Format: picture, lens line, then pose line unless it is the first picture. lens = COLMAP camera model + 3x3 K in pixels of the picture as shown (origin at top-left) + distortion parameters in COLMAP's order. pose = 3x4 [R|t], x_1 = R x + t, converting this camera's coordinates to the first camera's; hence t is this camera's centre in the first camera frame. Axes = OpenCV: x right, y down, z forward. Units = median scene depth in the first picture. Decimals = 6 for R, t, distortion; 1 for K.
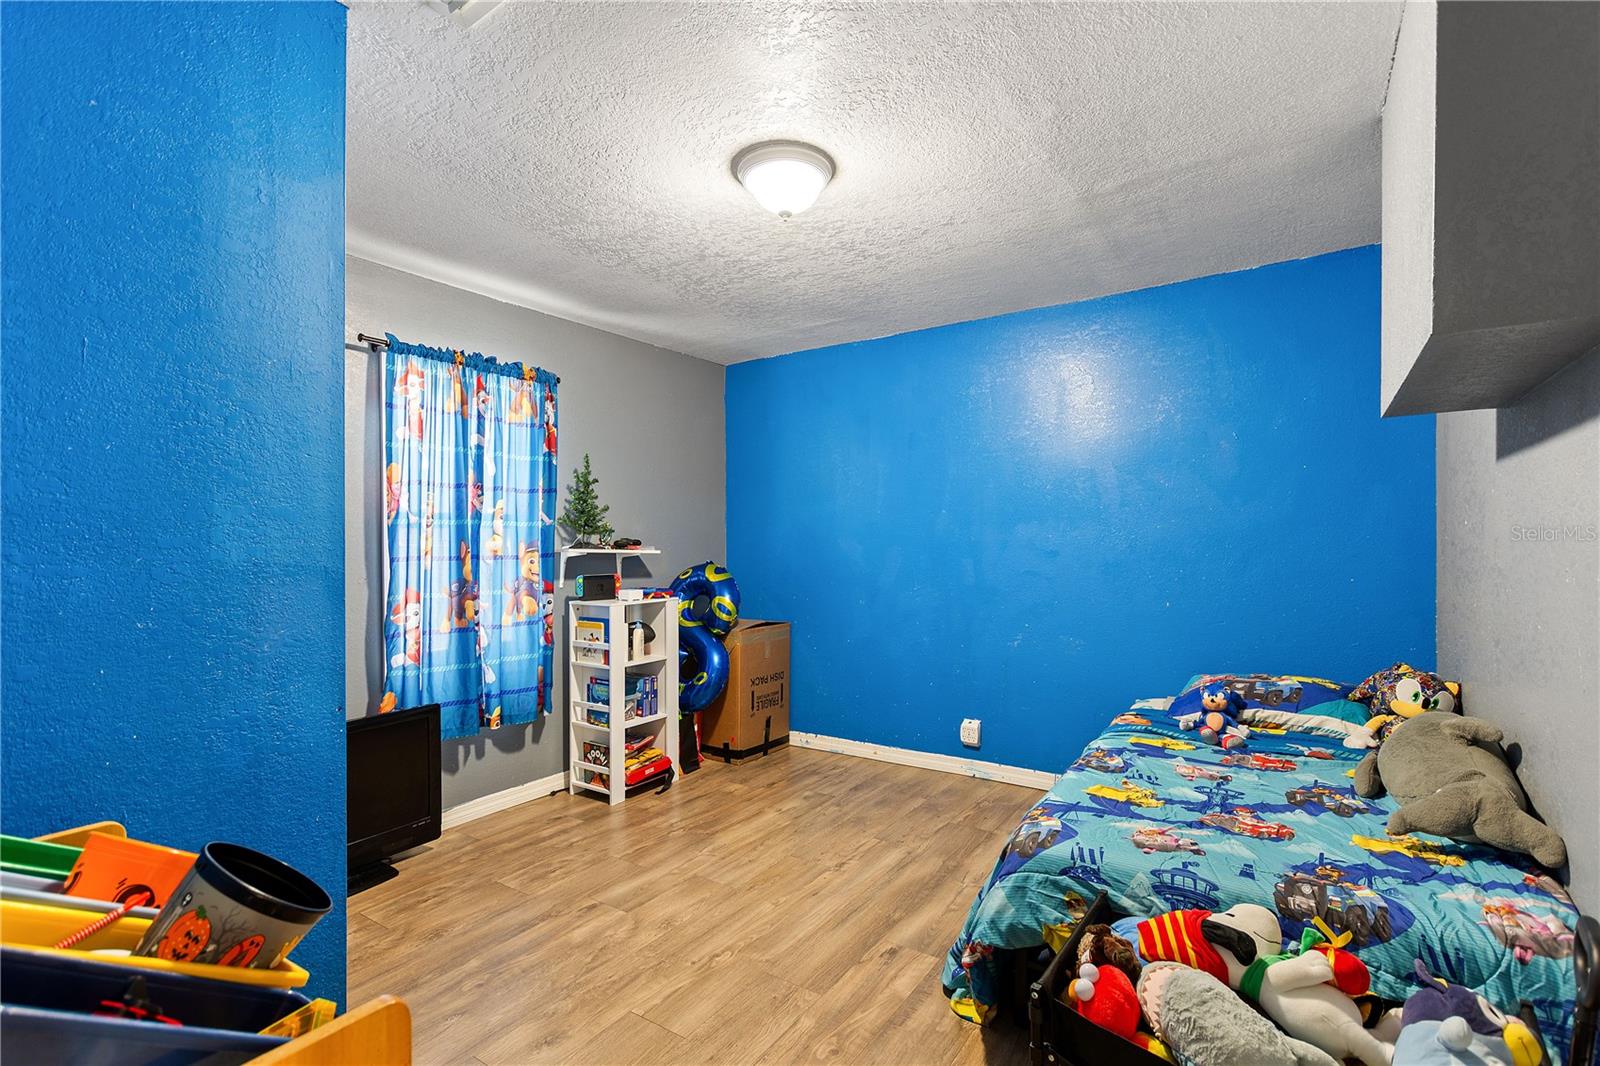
lens RADIAL K [[709.2, 0, 794.6], [0, 709.2, 541.8], [0, 0, 1]] dist [-0.001172, 0.000105]
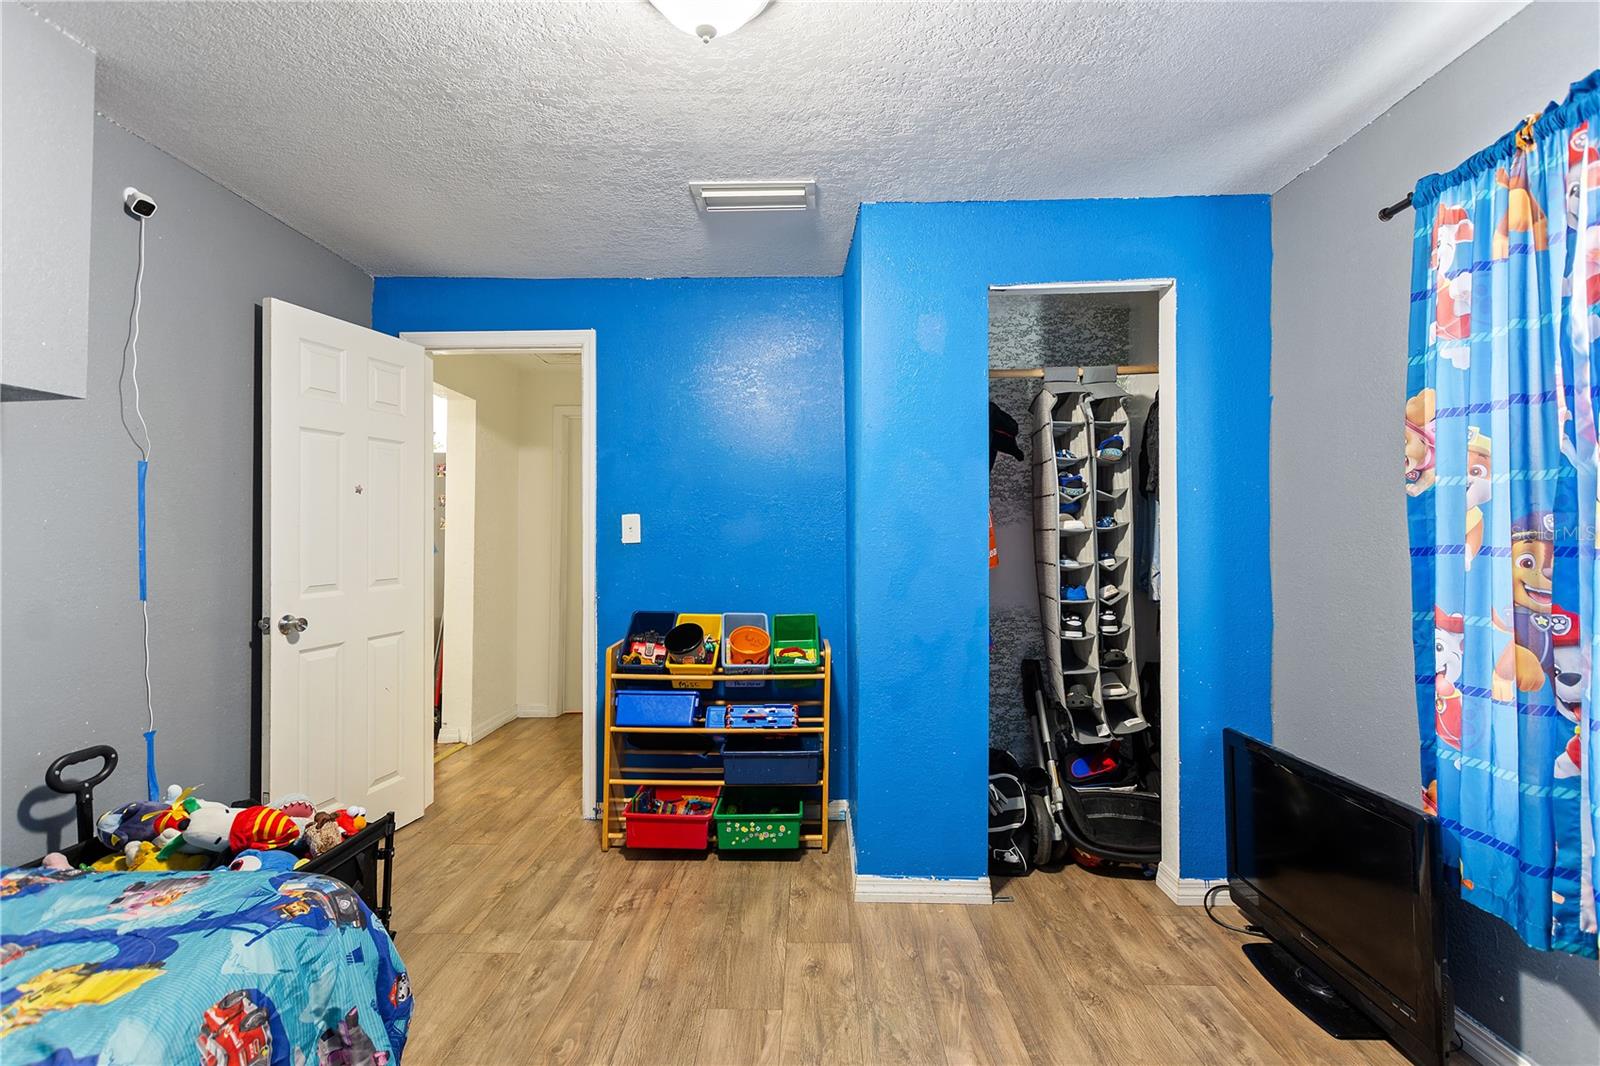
lens RADIAL K [[728.6, 0, 805.7], [0, 728.6, 534.6], [0, 0, 1]] dist [-0.024819, 0.000442]
pose [[-0.822275, -0.004197, -0.569075, 0.284950], [0.018206, 0.999267, -0.033675, 0.027194], [0.568800, -0.038051, -0.821596, 1.656770]]
